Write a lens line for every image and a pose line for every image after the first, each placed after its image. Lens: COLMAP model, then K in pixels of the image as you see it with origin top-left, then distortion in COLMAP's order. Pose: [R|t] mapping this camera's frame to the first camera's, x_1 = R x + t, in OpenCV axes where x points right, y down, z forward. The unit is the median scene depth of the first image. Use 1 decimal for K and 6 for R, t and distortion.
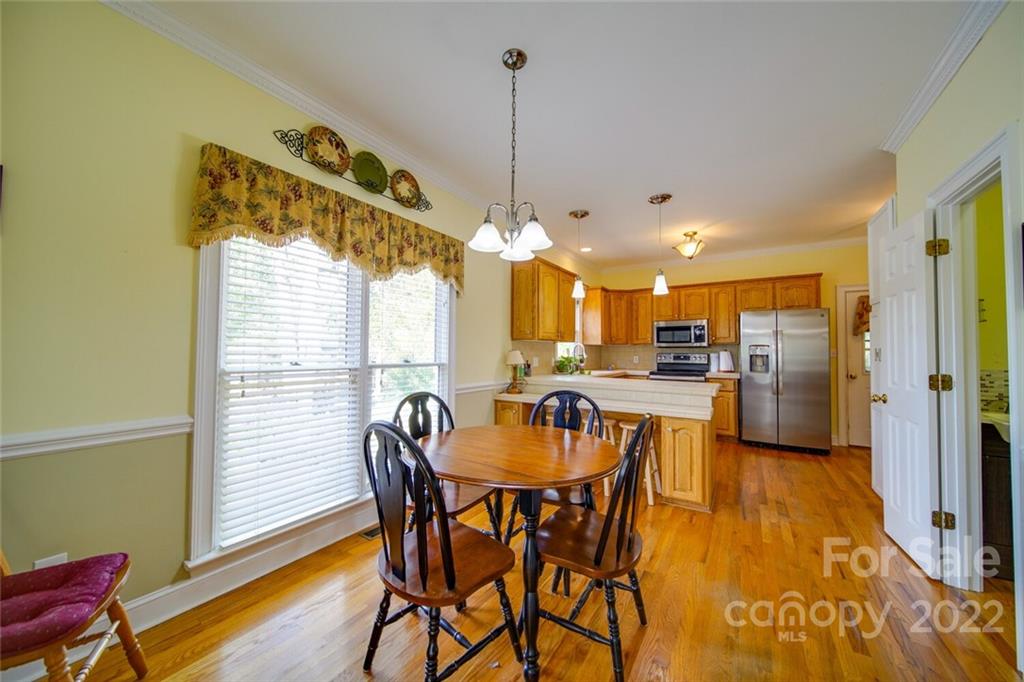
lens RADIAL K [[362.0, 0, 513.7], [0, 362.0, 341.5], [0, 0, 1]] dist [-0.002362, -0.000502]
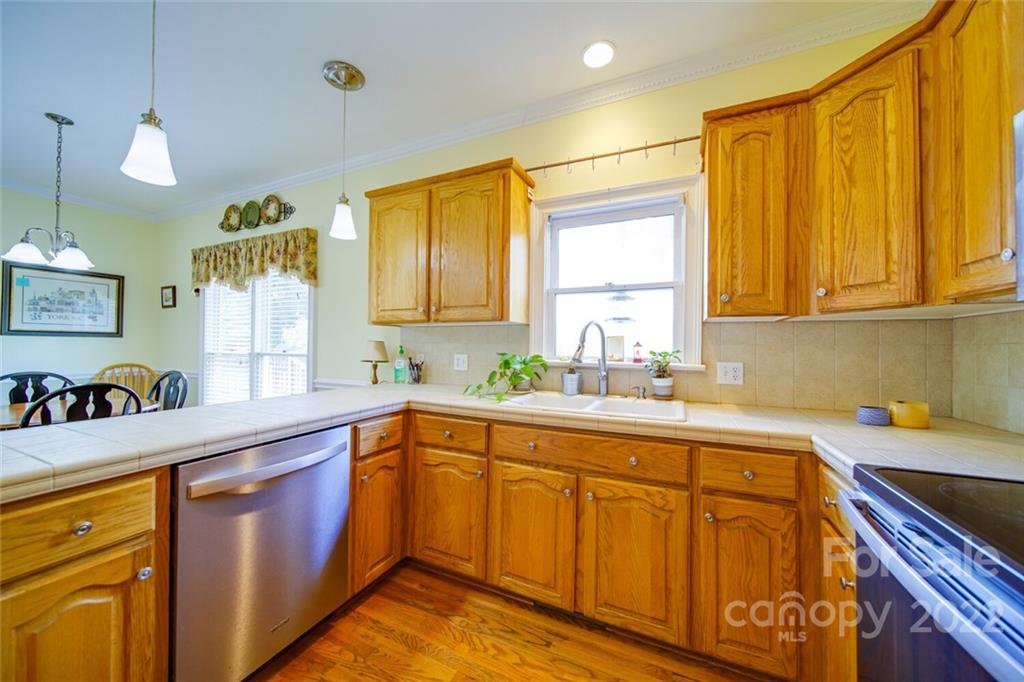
lens RADIAL K [[362.0, 0, 513.7], [0, 362.0, 341.5], [0, 0, 1]] dist [-0.002362, -0.000502]
pose [[0.132223, -0.012313, -0.991143, 1.151357], [0.017495, 0.999796, -0.010087, 0.055852], [0.991066, -0.016007, 0.132412, 1.869664]]
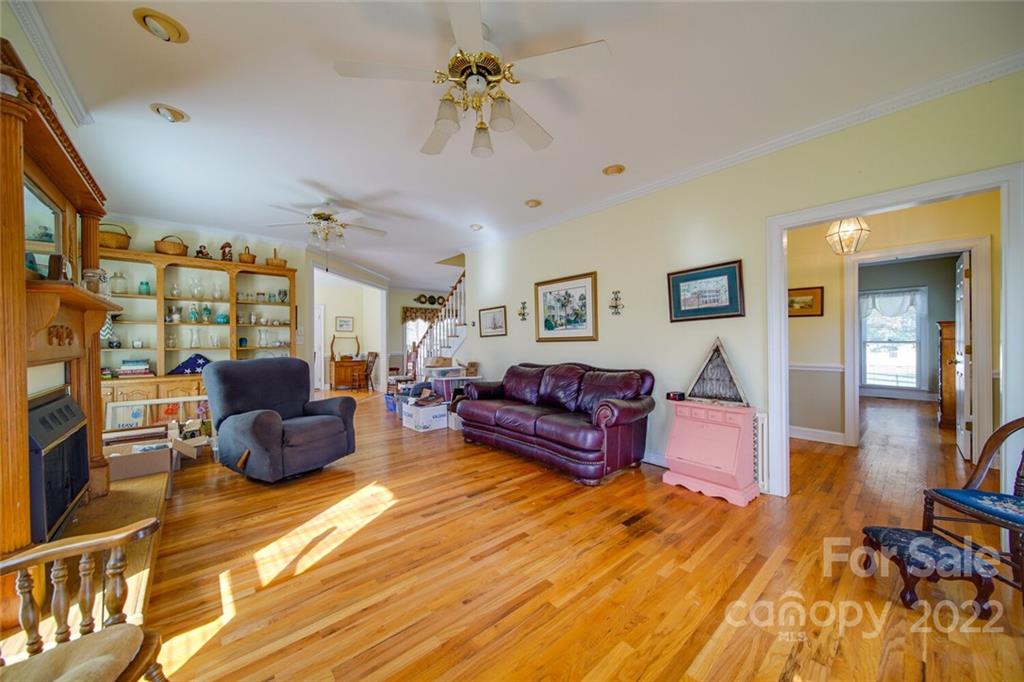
lens RADIAL K [[362.0, 0, 513.7], [0, 362.0, 341.5], [0, 0, 1]] dist [-0.002362, -0.000502]
pose [[0.959718, -0.013862, -0.280623, 1.851641], [0.021914, 0.999433, 0.025573, -0.055605], [0.280109, -0.030693, 0.959477, -3.071572]]
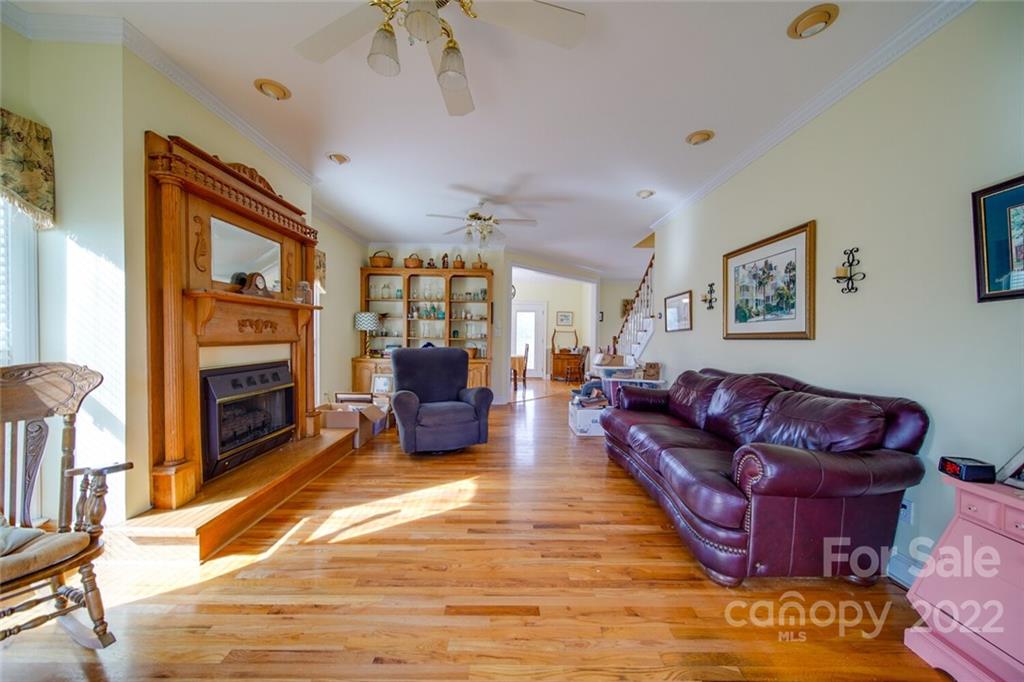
lens RADIAL K [[362.0, 0, 513.7], [0, 362.0, 341.5], [0, 0, 1]] dist [-0.002362, -0.000502]
pose [[0.544355, 0.013891, -0.838740, 2.125256], [0.014196, 0.999567, 0.025768, -0.039282], [0.838735, -0.025934, 0.543922, -2.572472]]
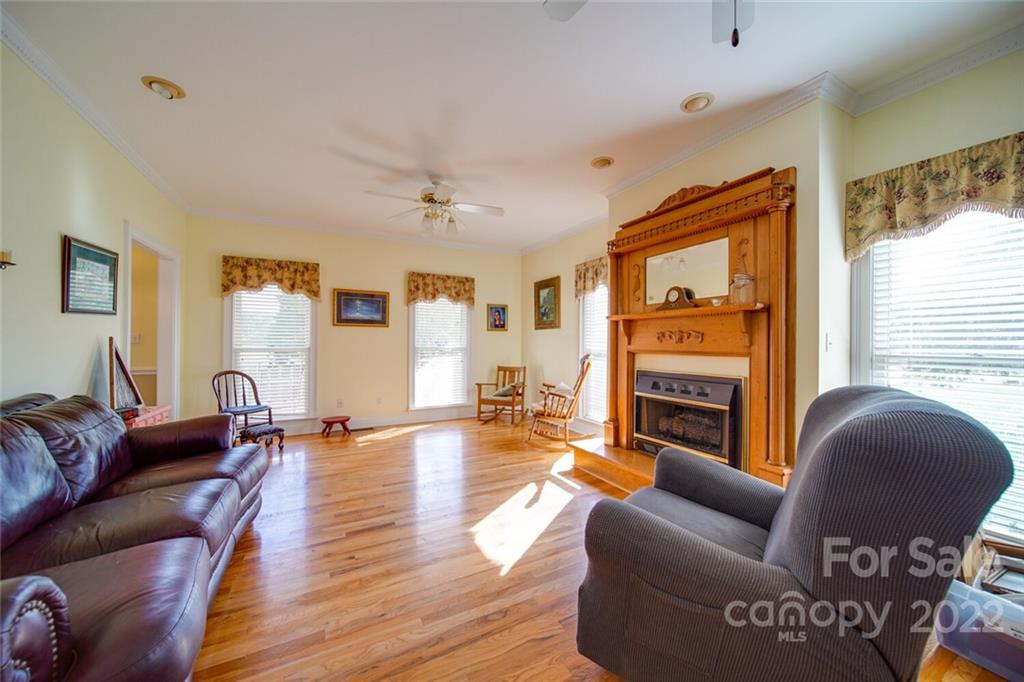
lens RADIAL K [[362.0, 0, 513.7], [0, 362.0, 341.5], [0, 0, 1]] dist [-0.002362, -0.000502]
pose [[-0.867523, -0.009721, 0.497302, 0.630241], [-0.023566, 0.999490, -0.021572, -0.018251], [-0.496839, -0.030433, -0.867309, -1.343044]]
